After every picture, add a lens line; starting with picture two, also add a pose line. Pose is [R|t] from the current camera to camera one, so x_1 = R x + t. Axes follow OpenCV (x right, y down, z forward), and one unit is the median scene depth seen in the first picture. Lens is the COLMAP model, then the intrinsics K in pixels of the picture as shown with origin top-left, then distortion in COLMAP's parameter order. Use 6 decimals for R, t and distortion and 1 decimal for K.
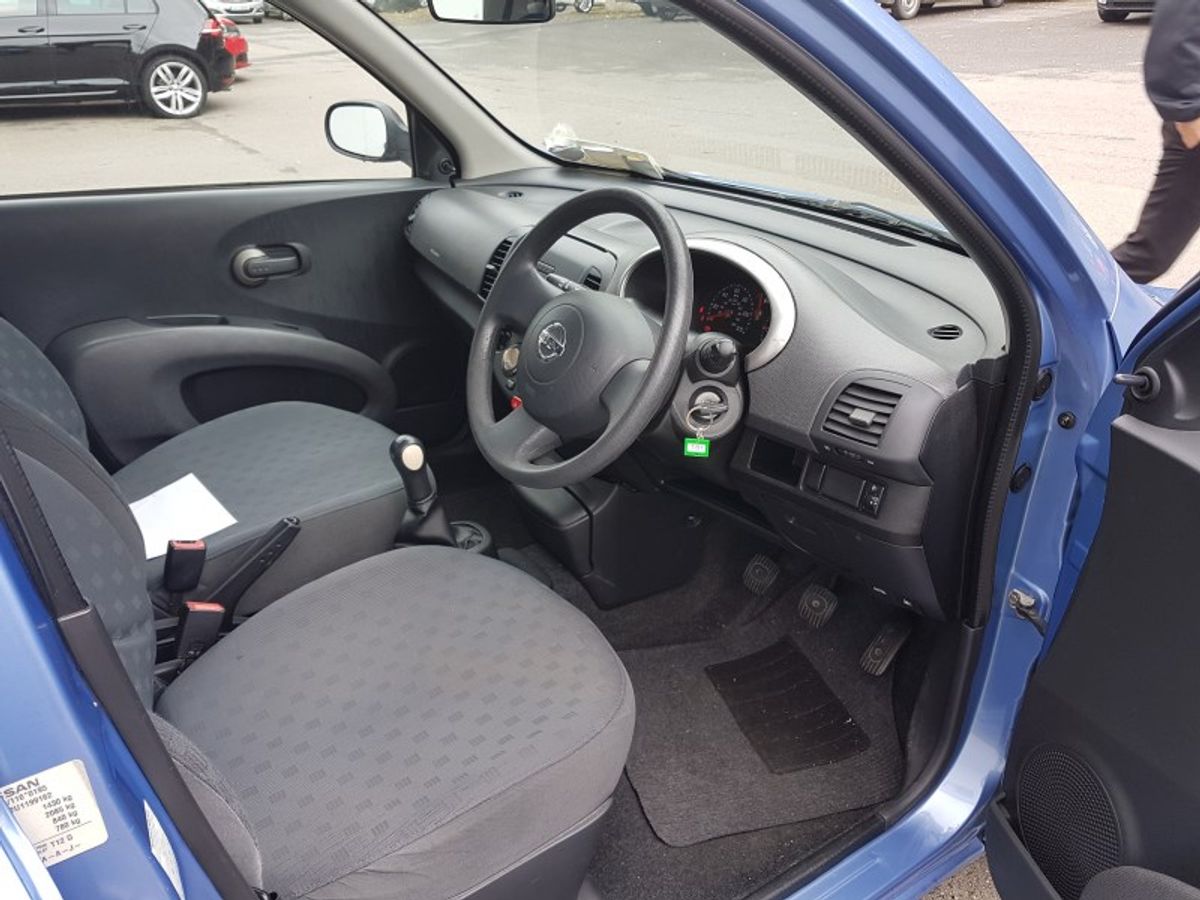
lens RADIAL K [[916.9, 0, 625.1], [0, 916.9, 454.5], [0, 0, 1]] dist [0.160712, -0.279204]
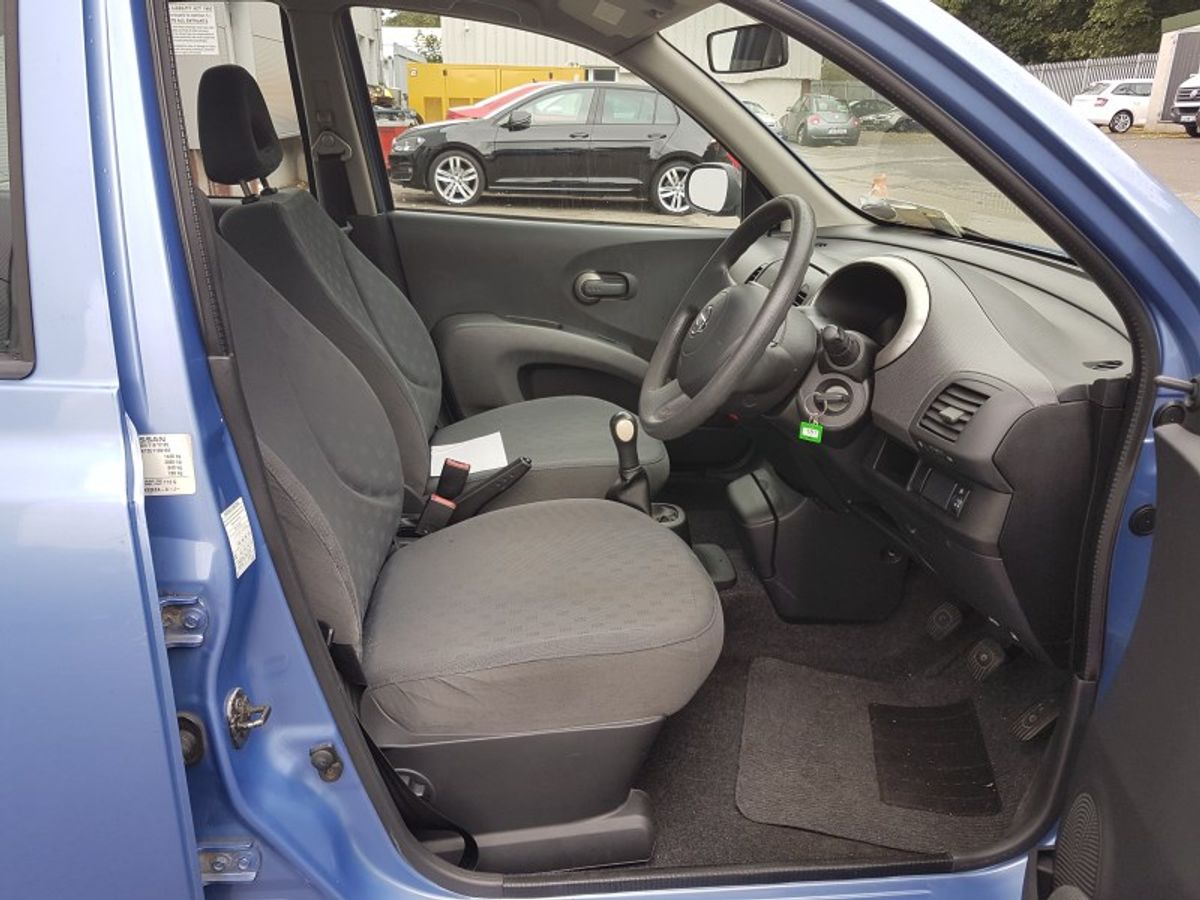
lens RADIAL K [[917.9, 0, 600.0], [0, 917.9, 450.0], [0, 0, 1]] dist [0.193291, -0.524189]
pose [[0.865378, 0.165822, -0.472890, 0.297503], [-0.218685, 0.974032, -0.058638, 0.102031], [0.450886, 0.154158, 0.879168, -0.050116]]
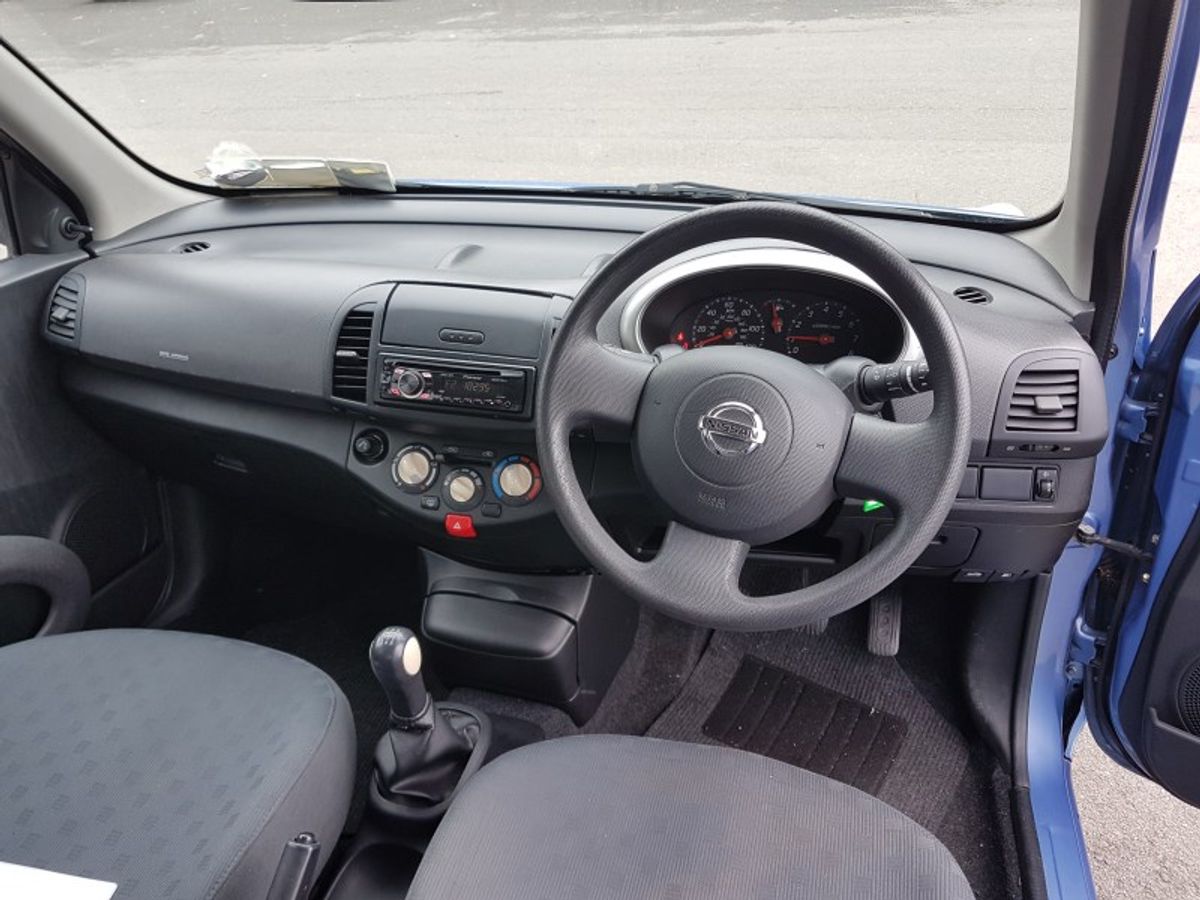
lens RADIAL K [[916.9, 0, 625.1], [0, 916.9, 454.5], [0, 0, 1]] dist [0.160712, -0.279204]
pose [[0.780516, -0.318772, 0.537753, -0.416137], [0.302475, 0.945396, 0.121391, -0.166470], [-0.547086, 0.067909, 0.834317, 0.335323]]
